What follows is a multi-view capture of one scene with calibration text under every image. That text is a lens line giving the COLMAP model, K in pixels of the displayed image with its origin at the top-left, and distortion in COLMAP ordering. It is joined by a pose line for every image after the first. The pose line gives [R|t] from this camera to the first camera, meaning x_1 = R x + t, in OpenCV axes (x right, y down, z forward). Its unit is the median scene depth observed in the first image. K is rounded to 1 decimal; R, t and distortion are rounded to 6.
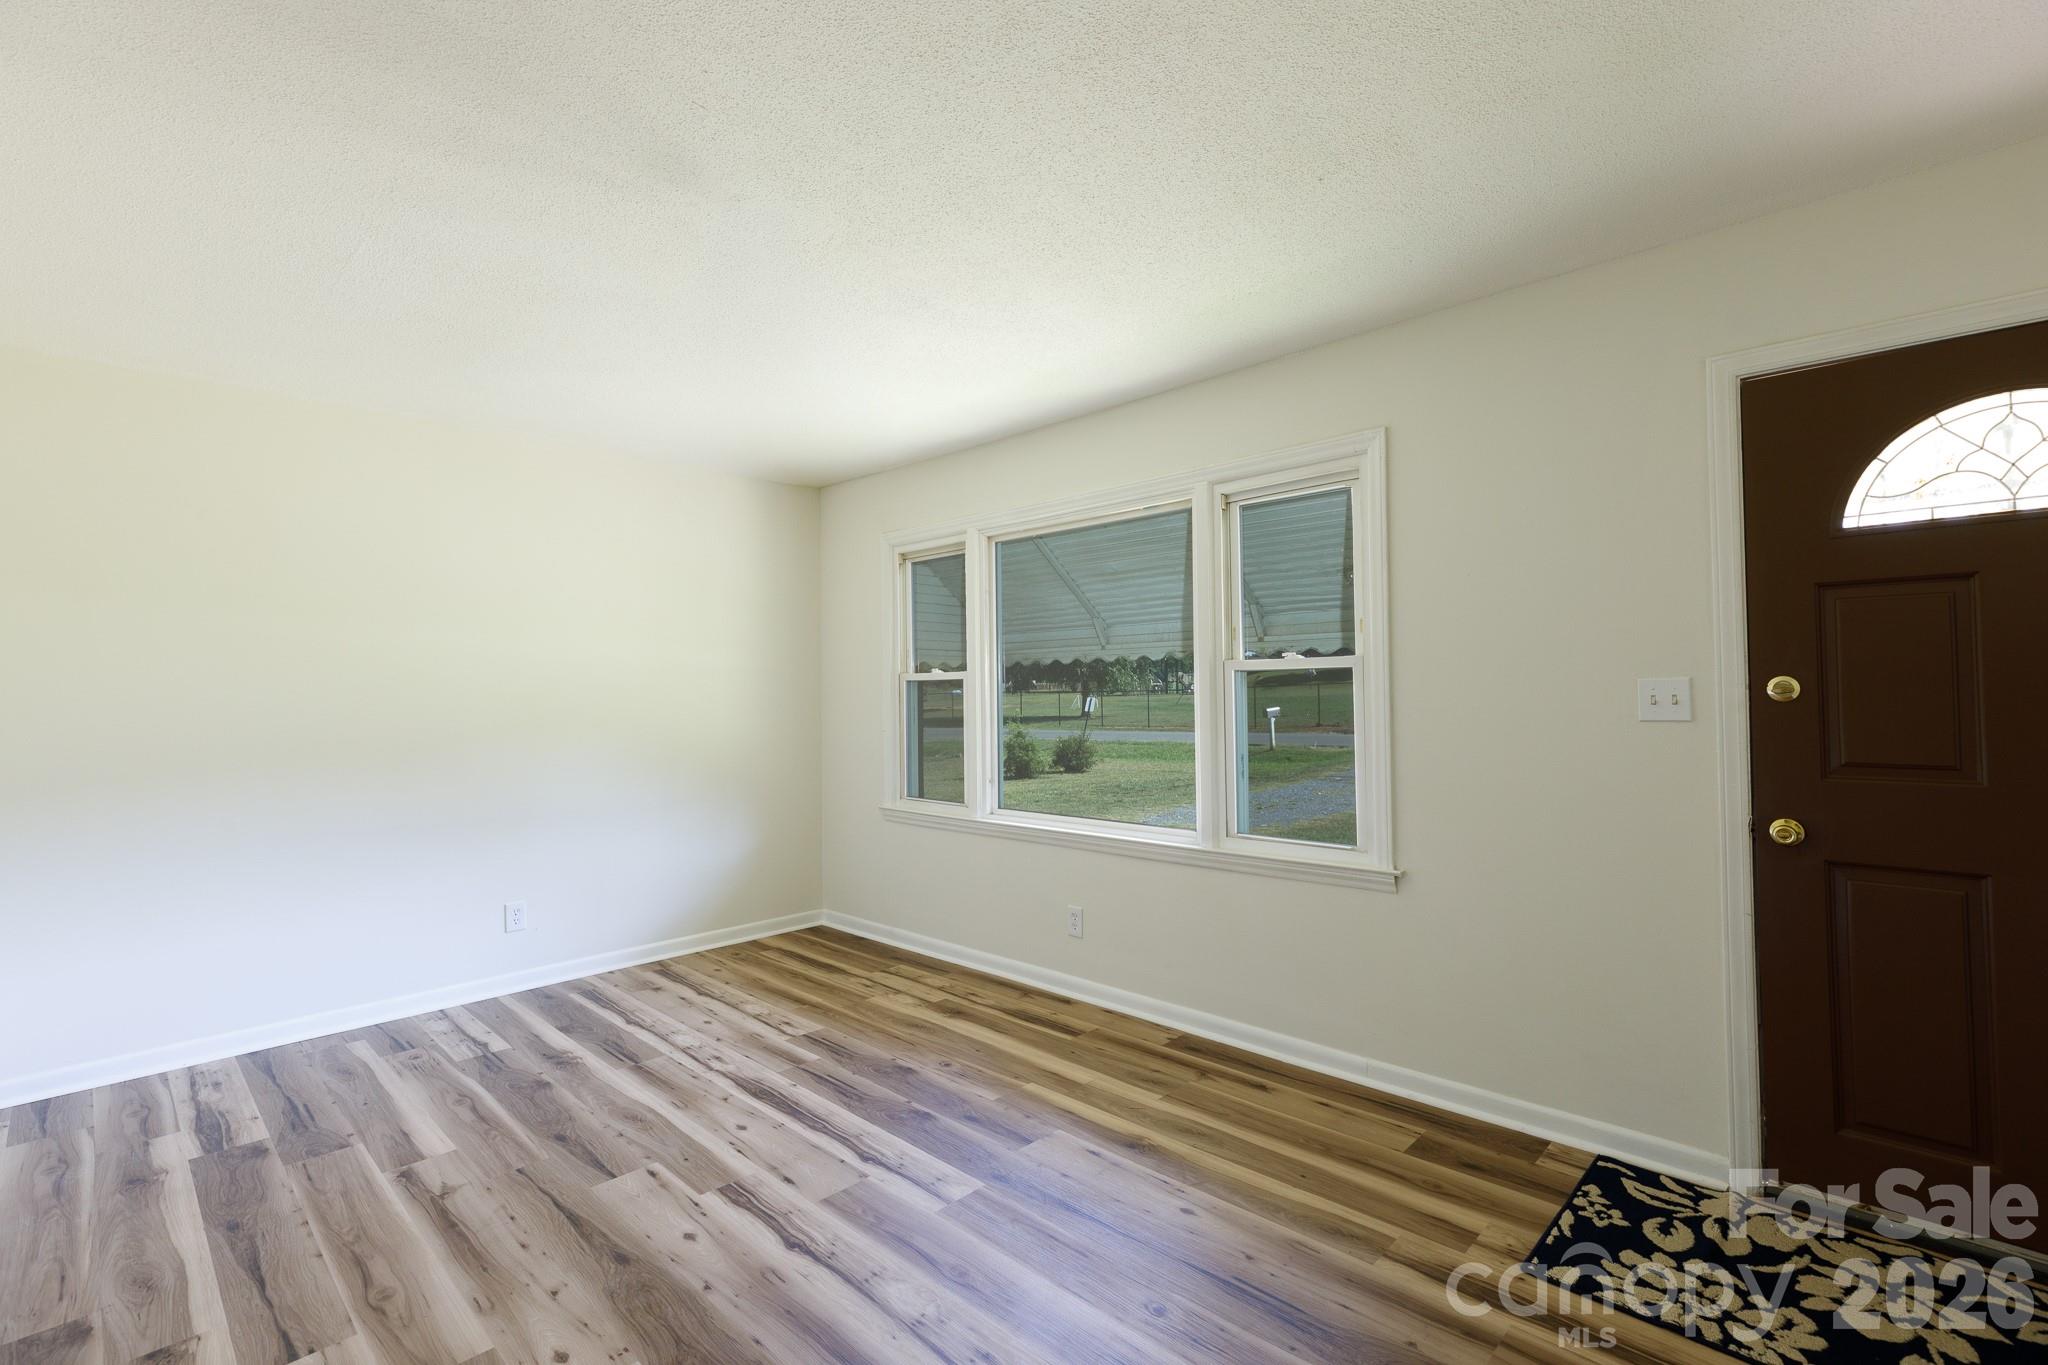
lens RADIAL K [[918.5, 0, 1027.2], [0, 918.5, 683.4], [0, 0, 1]] dist [0.006833, -0.000257]
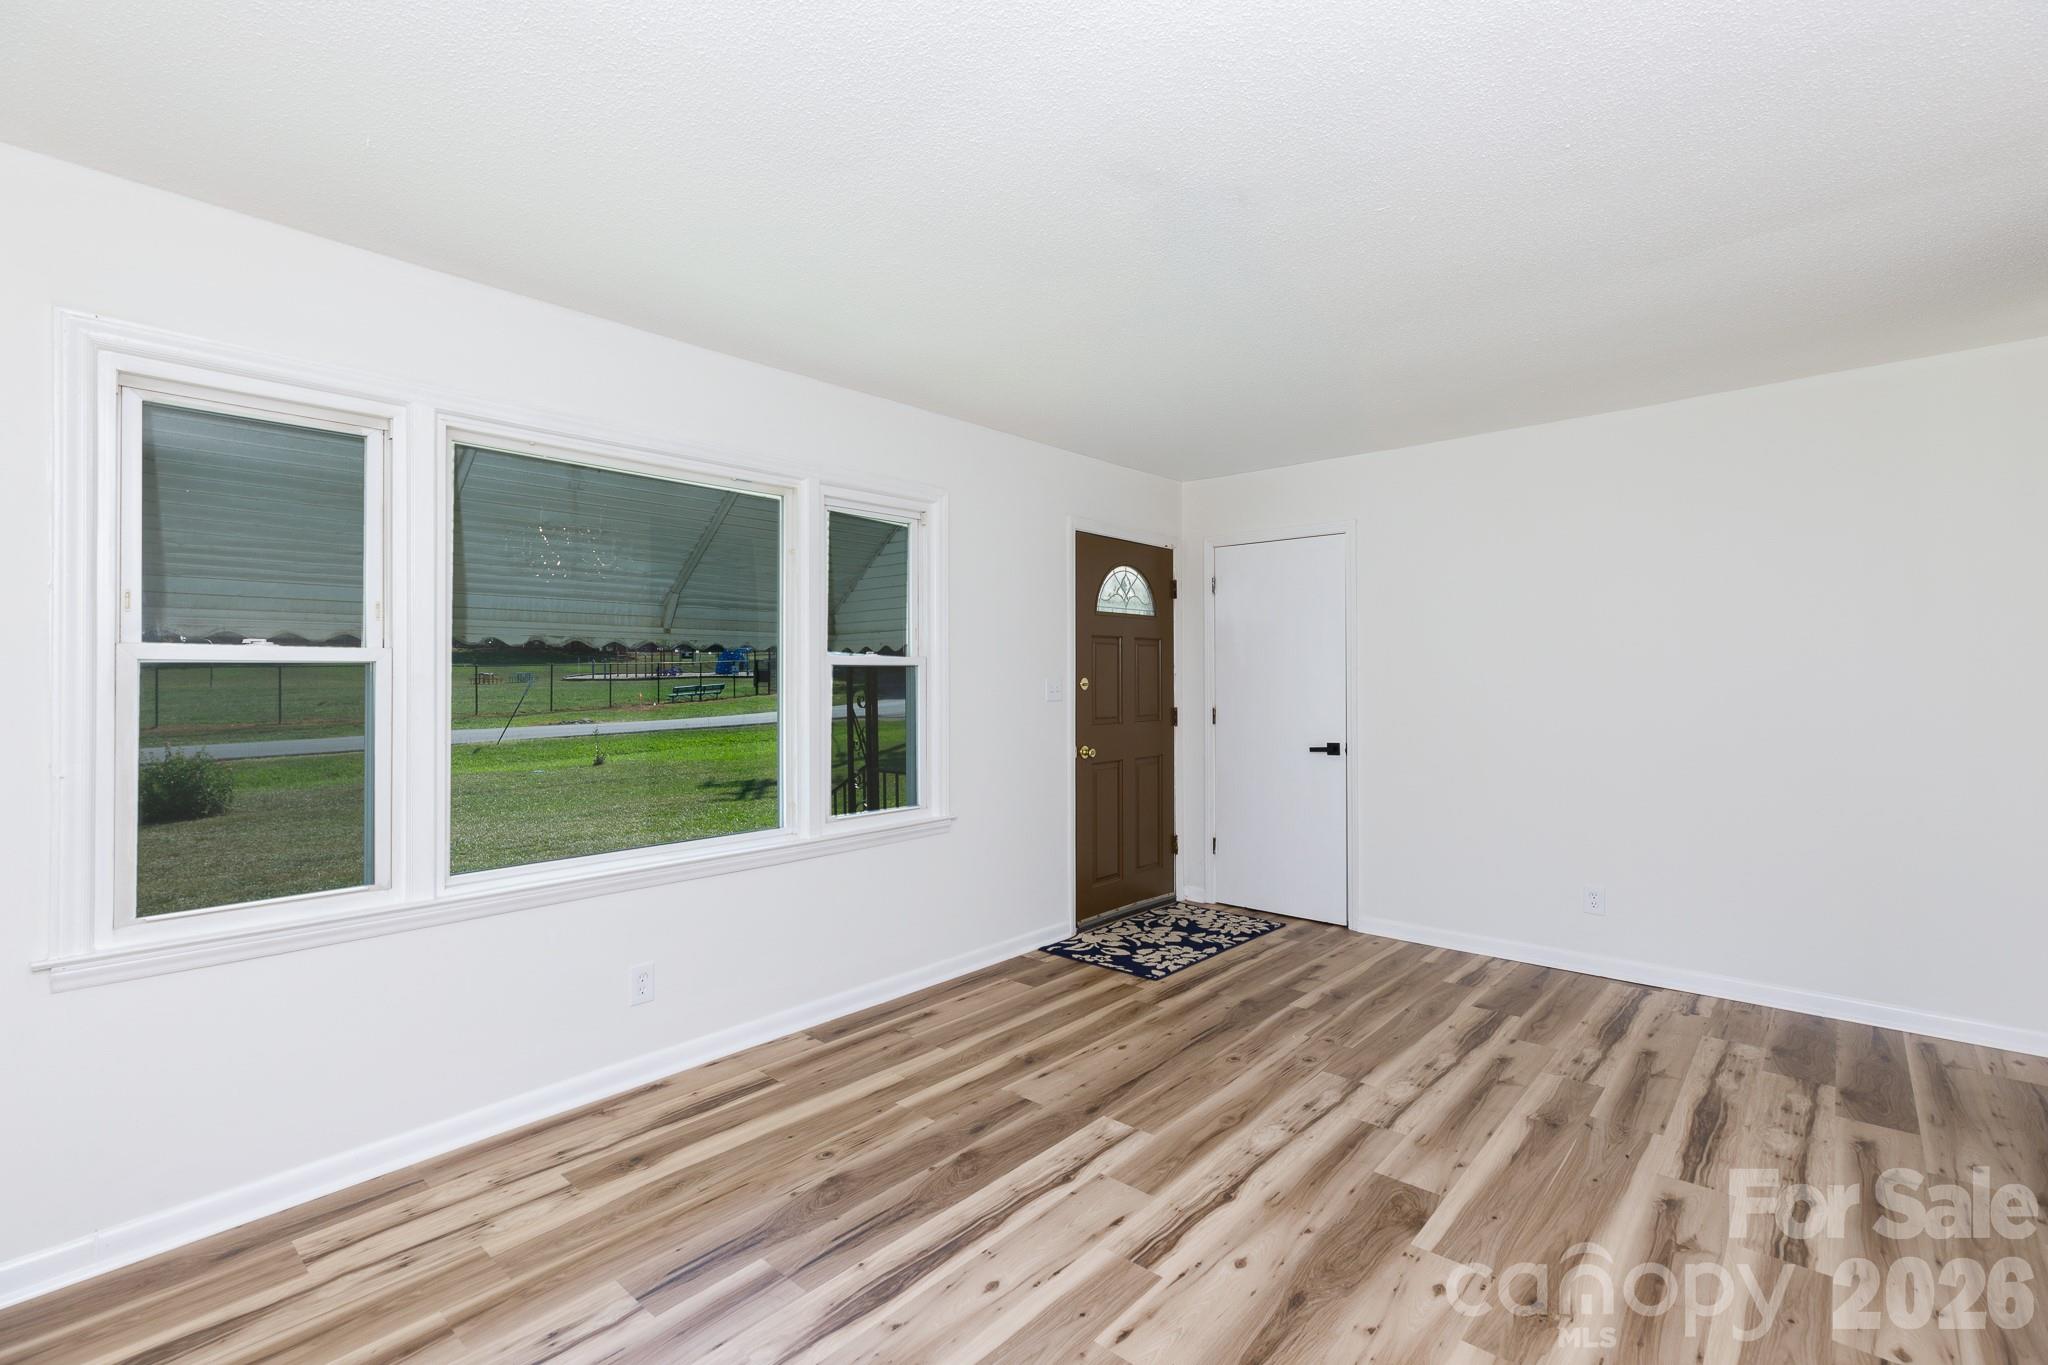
lens RADIAL K [[918.5, 0, 1021.7], [0, 918.5, 676.7], [0, 0, 1]] dist [0.006833, -0.000257]
pose [[-0.043121, 0.018215, 0.998904, -1.134202], [-0.001243, 0.999832, -0.018286, 0.025228], [-0.999069, -0.002030, -0.043091, 1.107009]]
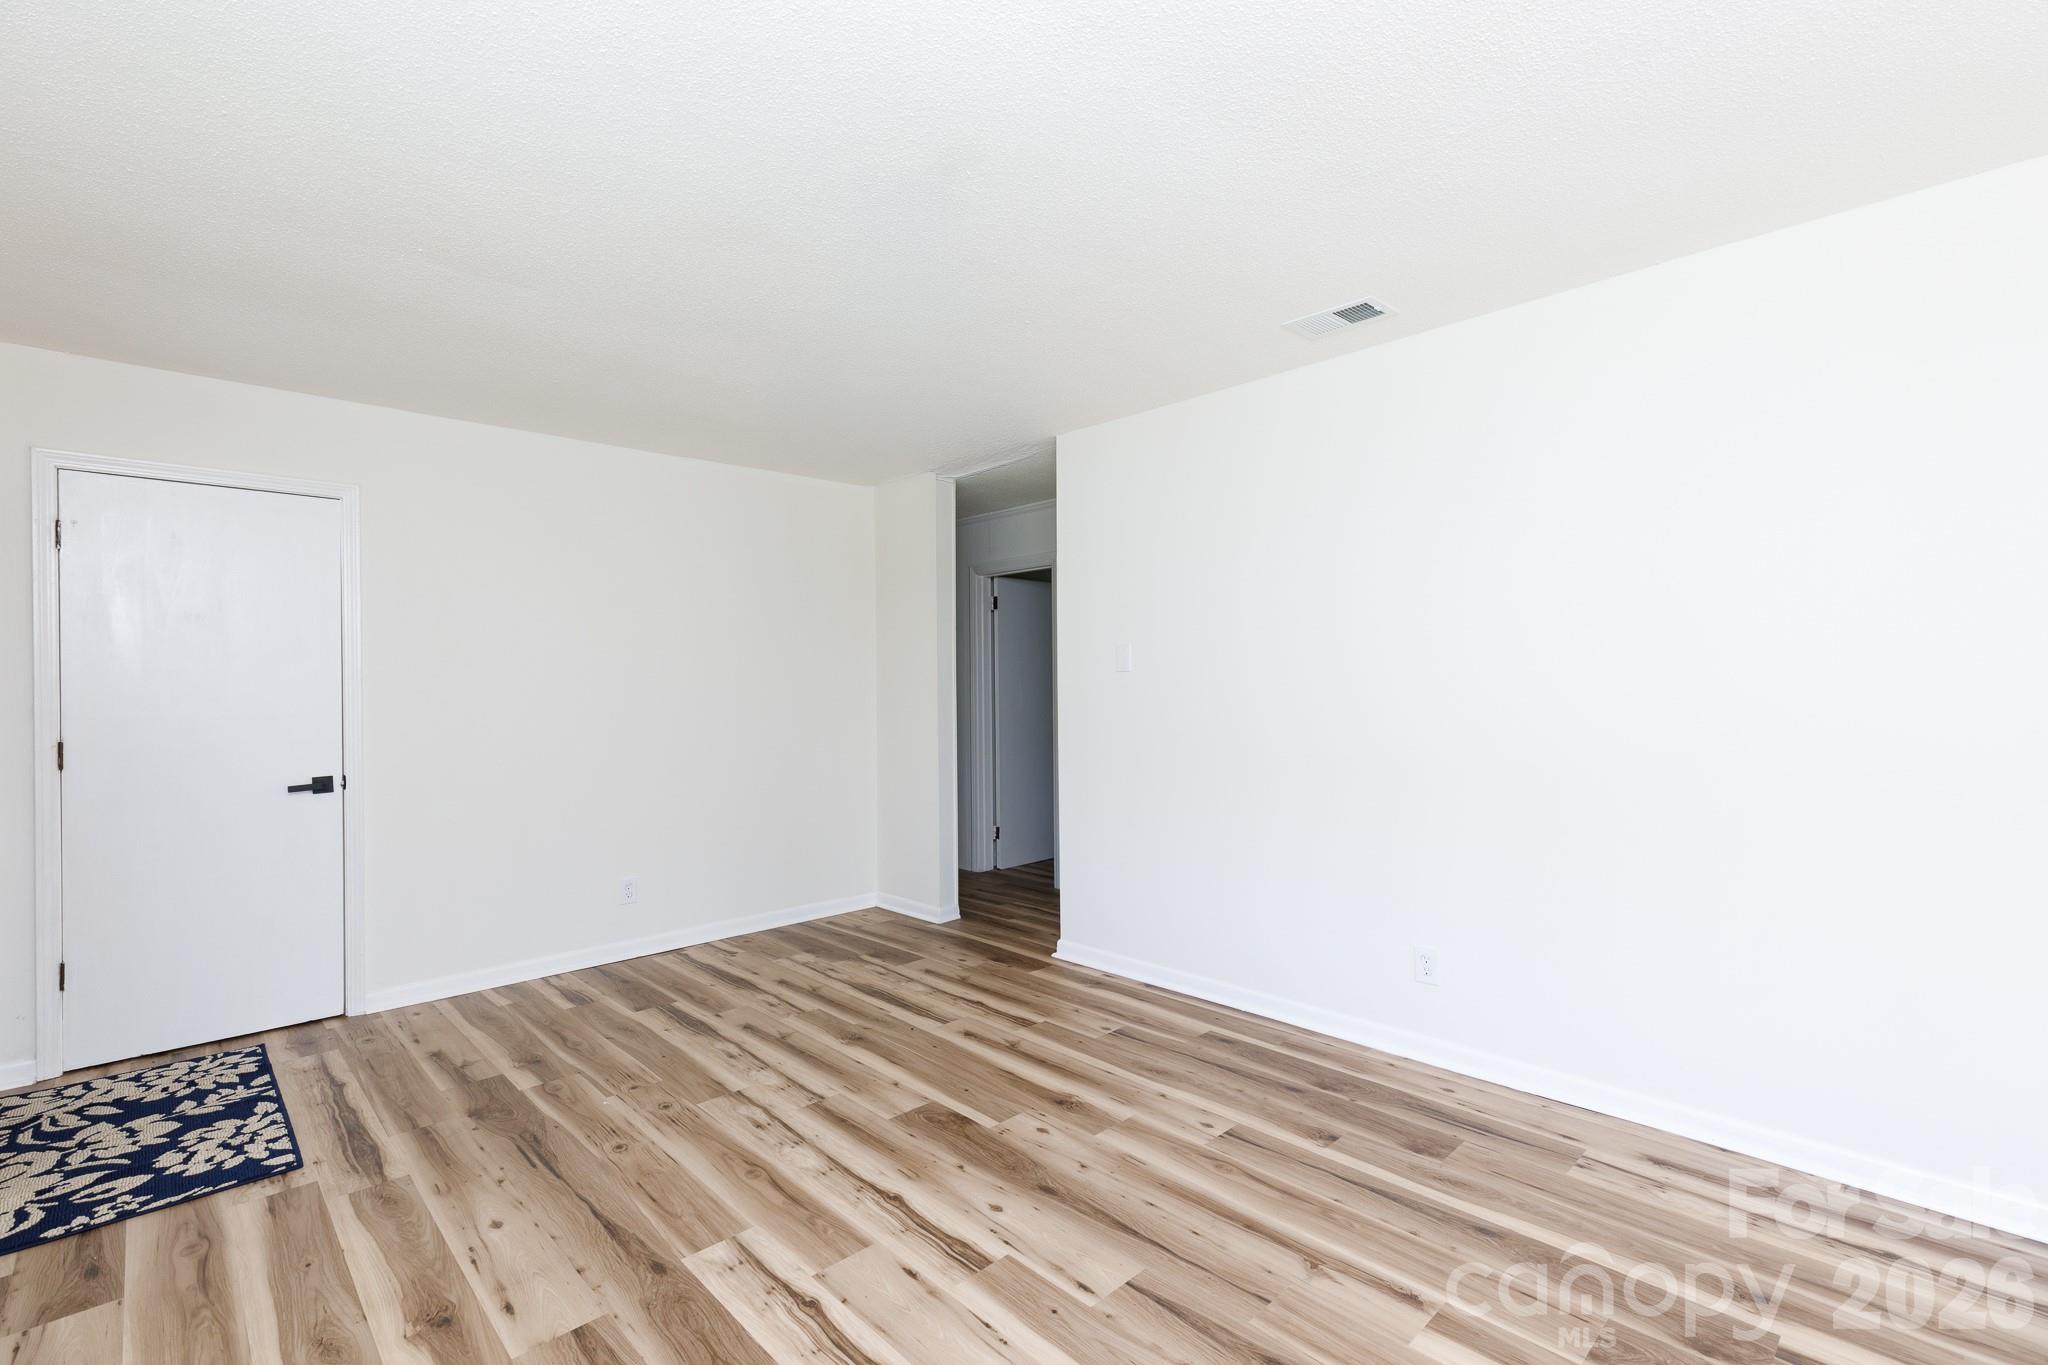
lens RADIAL K [[918.5, 0, 1029.3], [0, 918.5, 695.9], [0, 0, 1]] dist [0.006833, -0.000257]
pose [[-0.999122, 0.024887, 0.033715, -0.396696], [0.025095, 0.999668, 0.005762, 0.020459], [-0.033560, 0.006603, -0.999415, 1.775850]]
